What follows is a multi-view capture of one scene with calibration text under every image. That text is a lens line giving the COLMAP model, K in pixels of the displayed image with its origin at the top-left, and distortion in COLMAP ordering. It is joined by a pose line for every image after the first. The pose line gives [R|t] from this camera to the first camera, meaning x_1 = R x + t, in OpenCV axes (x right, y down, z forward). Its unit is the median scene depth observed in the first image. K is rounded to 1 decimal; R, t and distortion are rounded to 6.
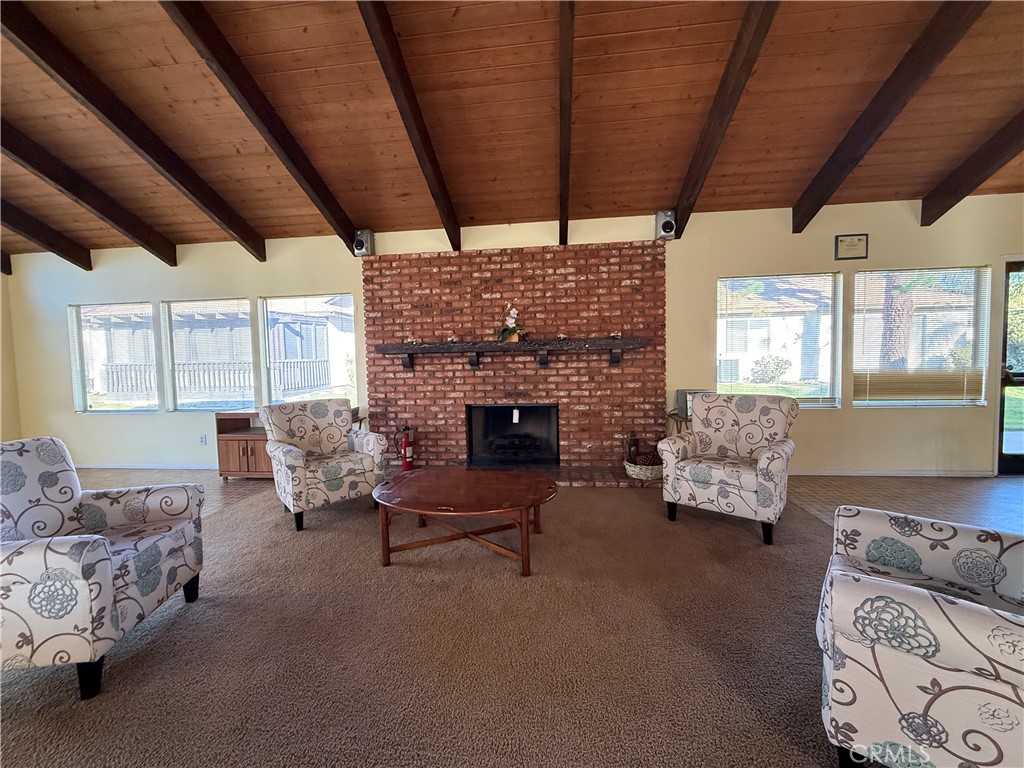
lens RADIAL K [[406.7, 0, 508.1], [0, 406.7, 383.2], [0, 0, 1]] dist [0.001562, -0.000358]
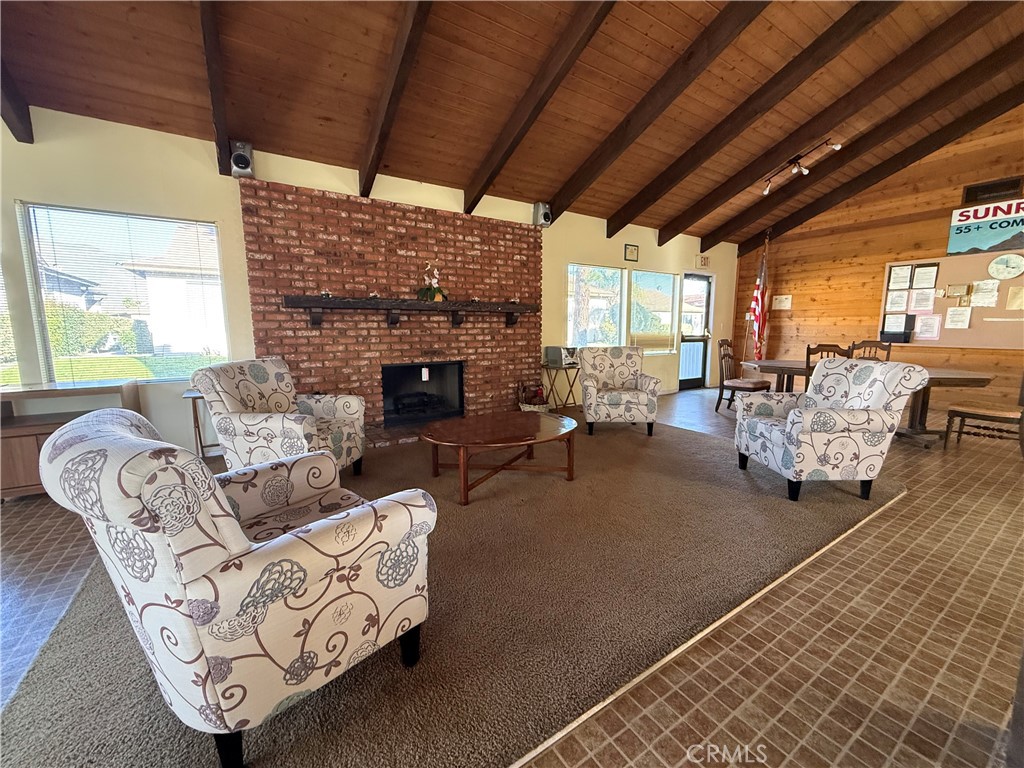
lens RADIAL K [[406.7, 0, 507.9], [0, 406.7, 383.3], [0, 0, 1]] dist [0.001562, -0.000358]
pose [[0.774242, -0.065777, 0.629462, -0.499975], [0.019452, 0.996588, 0.080214, 0.026459], [-0.632590, -0.049861, 0.772880, 0.067006]]
